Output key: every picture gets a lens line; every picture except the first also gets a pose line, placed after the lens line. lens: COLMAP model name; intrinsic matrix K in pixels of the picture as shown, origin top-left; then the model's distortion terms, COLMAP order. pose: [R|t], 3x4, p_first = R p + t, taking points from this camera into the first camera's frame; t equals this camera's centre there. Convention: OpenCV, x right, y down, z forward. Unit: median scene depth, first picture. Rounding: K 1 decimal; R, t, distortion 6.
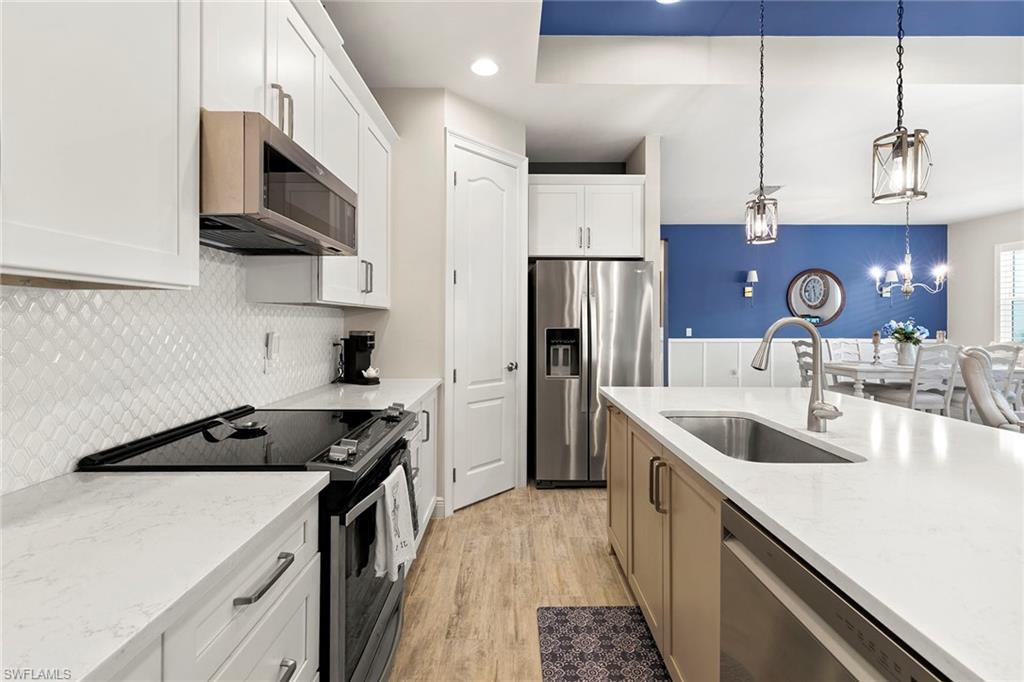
lens RADIAL K [[461.4, 0, 513.2], [0, 461.4, 322.7], [0, 0, 1]] dist [0.002374, 0.000672]
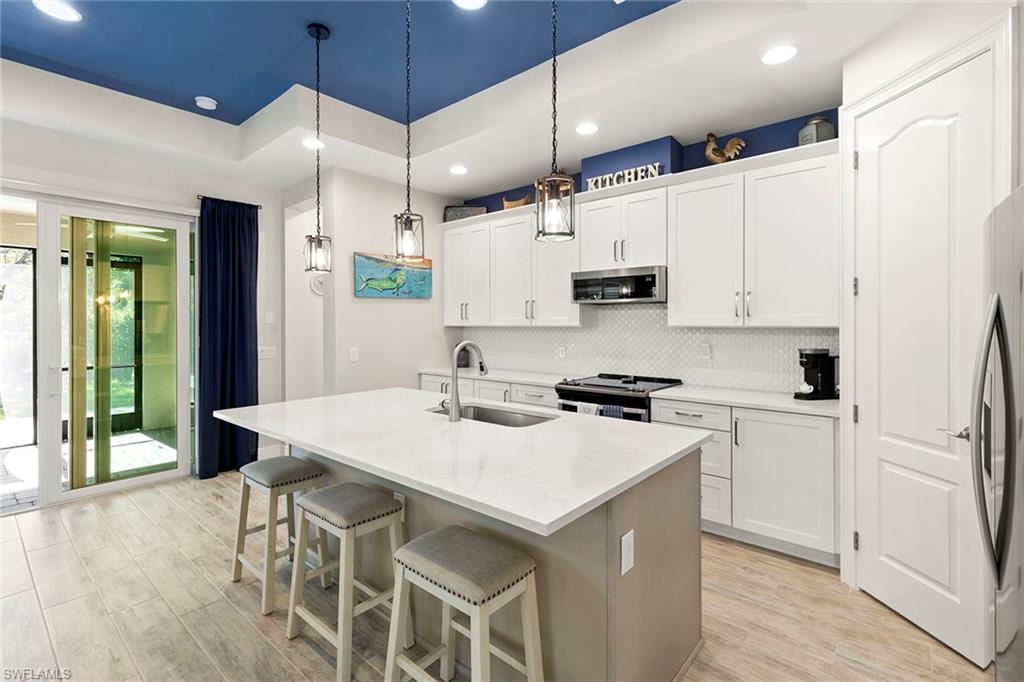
lens RADIAL K [[461.4, 0, 514.1], [0, 461.4, 326.4], [0, 0, 1]] dist [0.002374, 0.000672]
pose [[-0.643684, 0.003423, -0.765284, 0.459101], [-0.004587, 0.999955, 0.008331, -0.019424], [0.765278, 0.008872, -0.643639, 0.577135]]
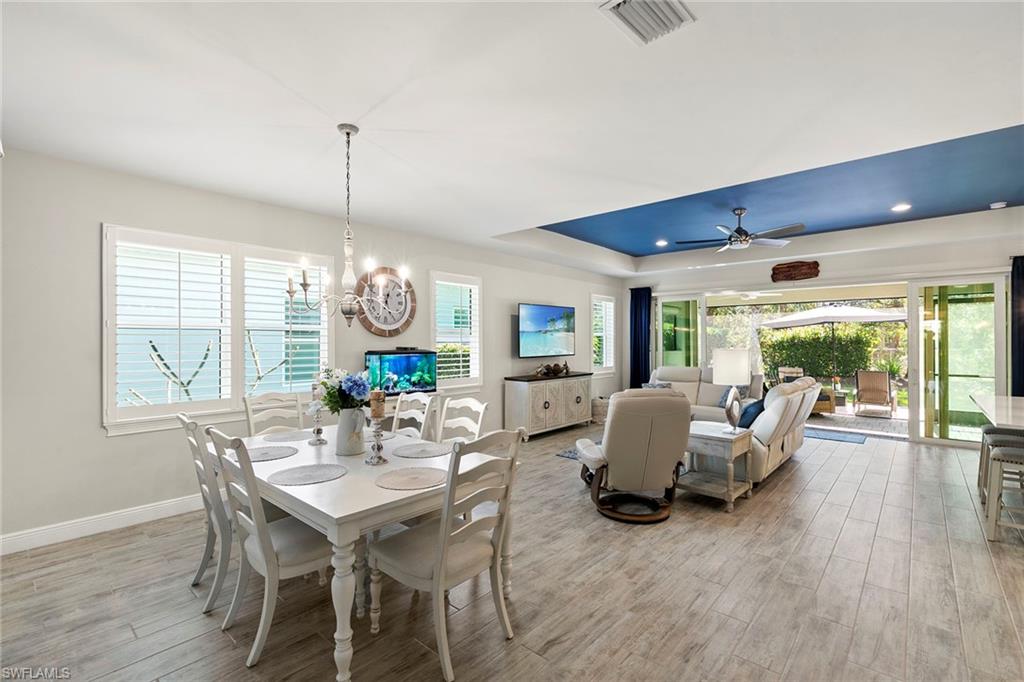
lens RADIAL K [[461.4, 0, 513.4], [0, 461.4, 341.7], [0, 0, 1]] dist [0.002374, 0.000672]
pose [[-0.750725, -0.002591, 0.660609, 0.370821], [0.003124, 0.999967, 0.007472, -0.037306], [-0.660607, 0.007673, -0.750693, 1.263906]]
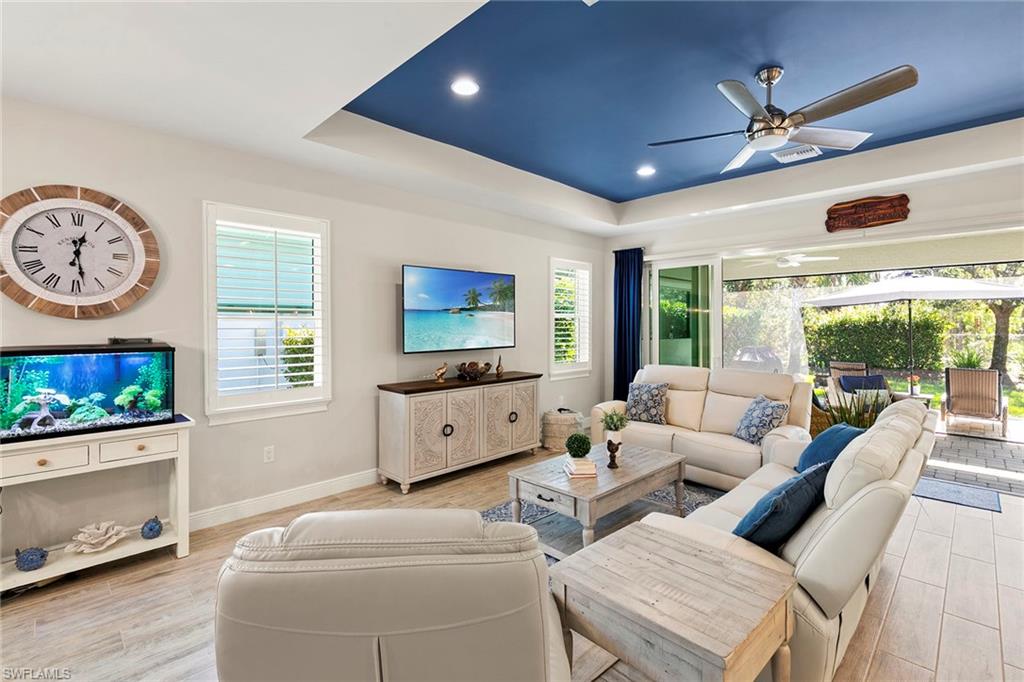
lens RADIAL K [[461.4, 0, 515.7], [0, 461.4, 327.6], [0, 0, 1]] dist [0.002374, 0.000672]
pose [[-0.707827, -0.007390, 0.706347, 0.503464], [0.002546, 0.999912, 0.013013, -0.036841], [-0.706381, 0.011010, -0.707746, 0.737257]]
